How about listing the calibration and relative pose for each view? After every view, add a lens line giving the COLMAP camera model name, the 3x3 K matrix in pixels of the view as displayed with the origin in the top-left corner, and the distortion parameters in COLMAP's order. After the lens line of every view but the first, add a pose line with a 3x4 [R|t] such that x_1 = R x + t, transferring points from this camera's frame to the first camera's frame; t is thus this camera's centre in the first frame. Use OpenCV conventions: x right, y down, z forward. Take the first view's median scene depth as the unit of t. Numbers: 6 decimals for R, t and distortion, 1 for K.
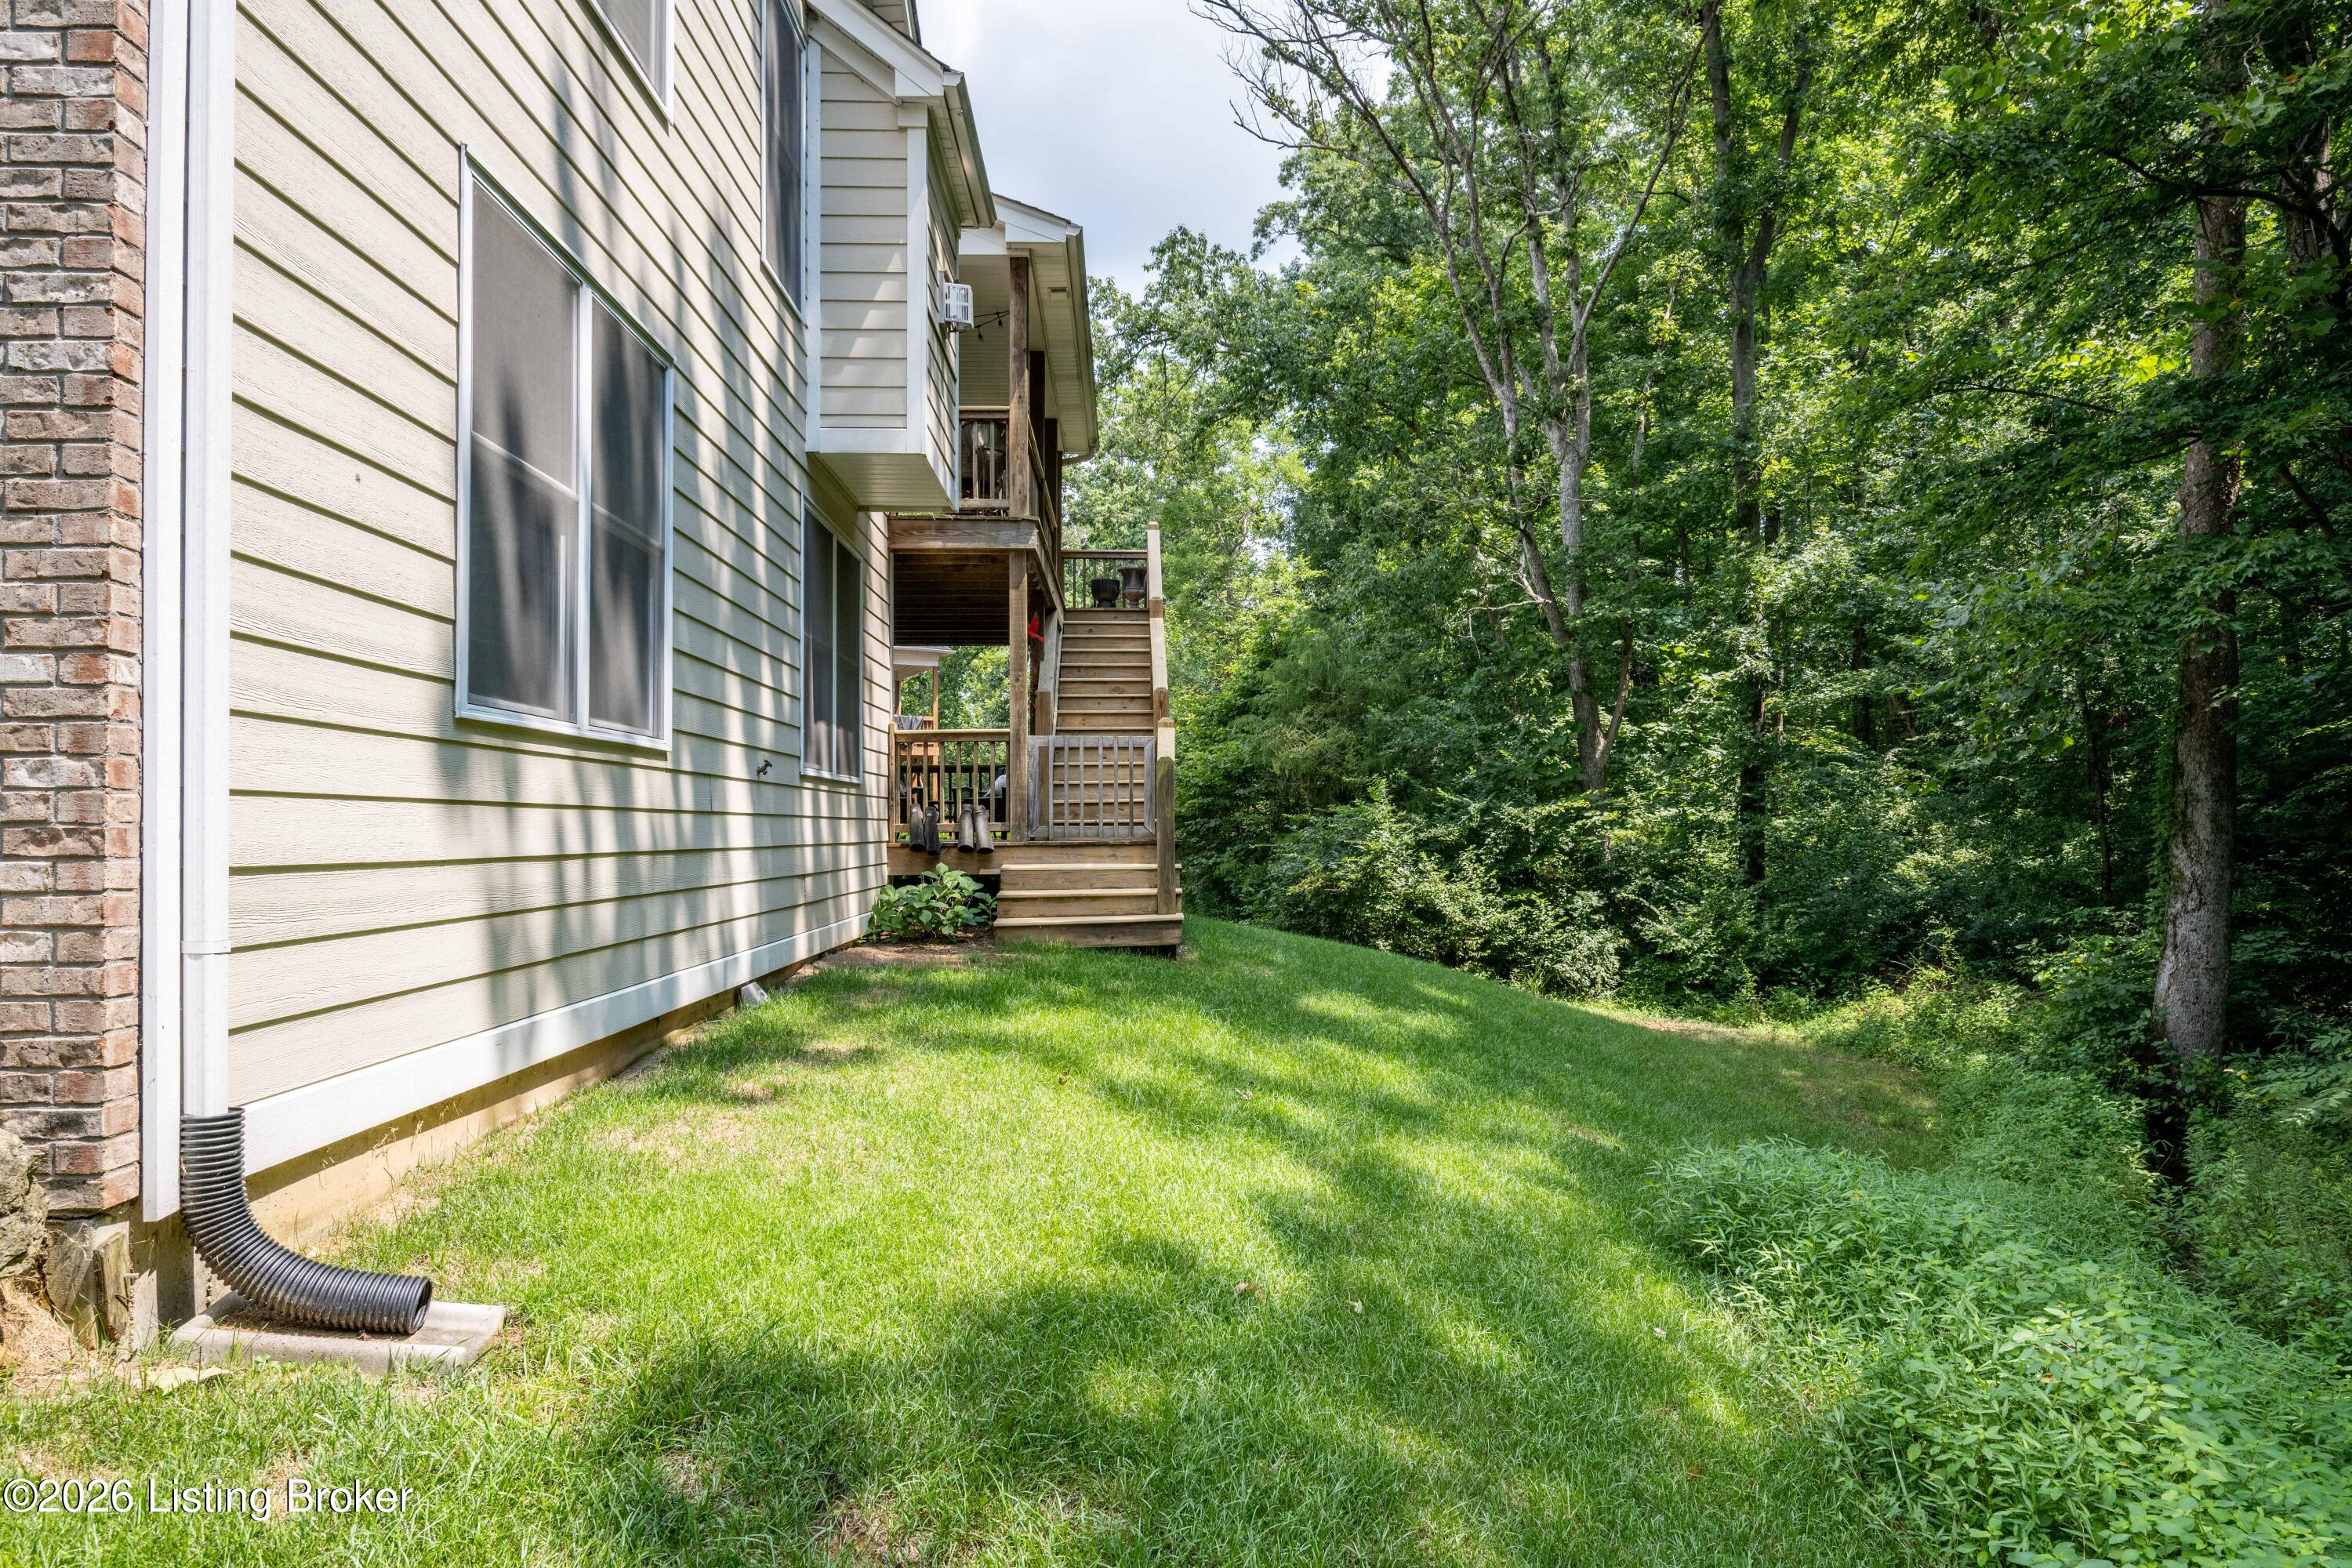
lens RADIAL K [[1354.9, 0, 1177.9], [0, 1354.9, 794.8], [0, 0, 1]] dist [0.001356, 0.000012]
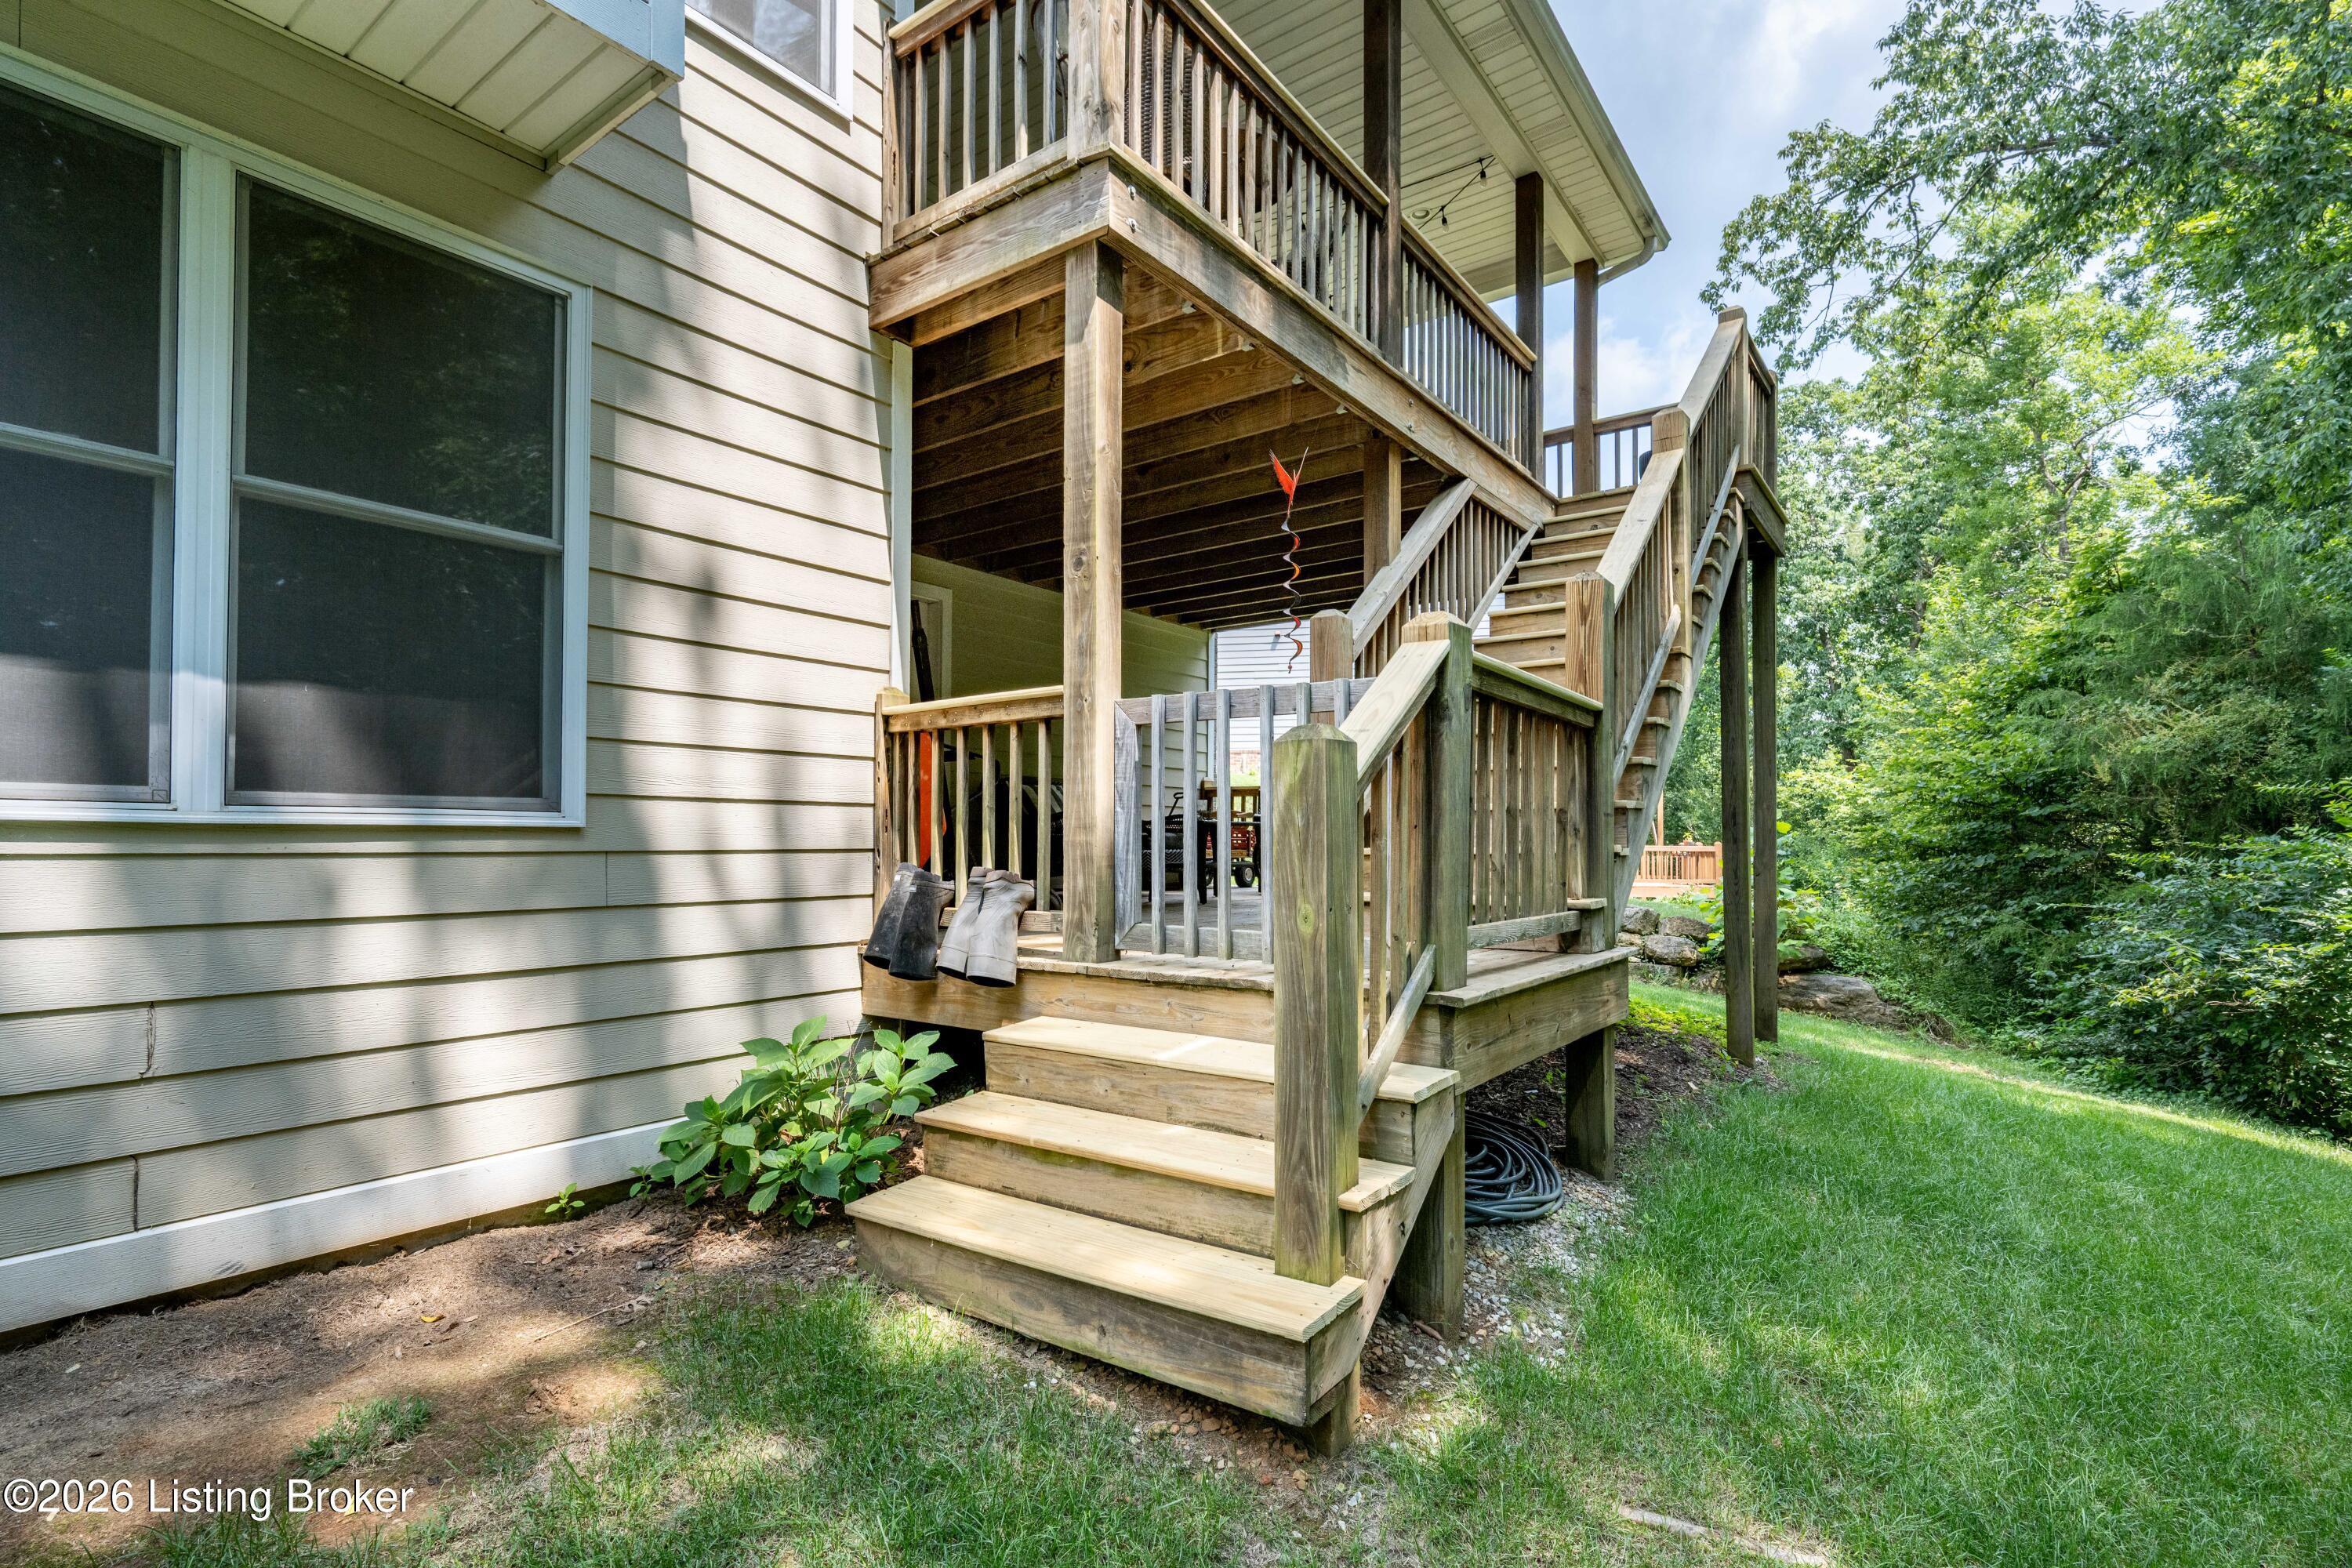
lens RADIAL K [[1110.0, 0, 1145.6], [0, 1110.0, 817.8], [0, 0, 1]] dist [-0.001398, -0.000122]
pose [[0.777596, -0.006881, -0.628726, 0.050582], [0.009598, 0.999954, 0.000927, -0.004104], [0.628691, -0.006755, 0.777626, 0.354236]]
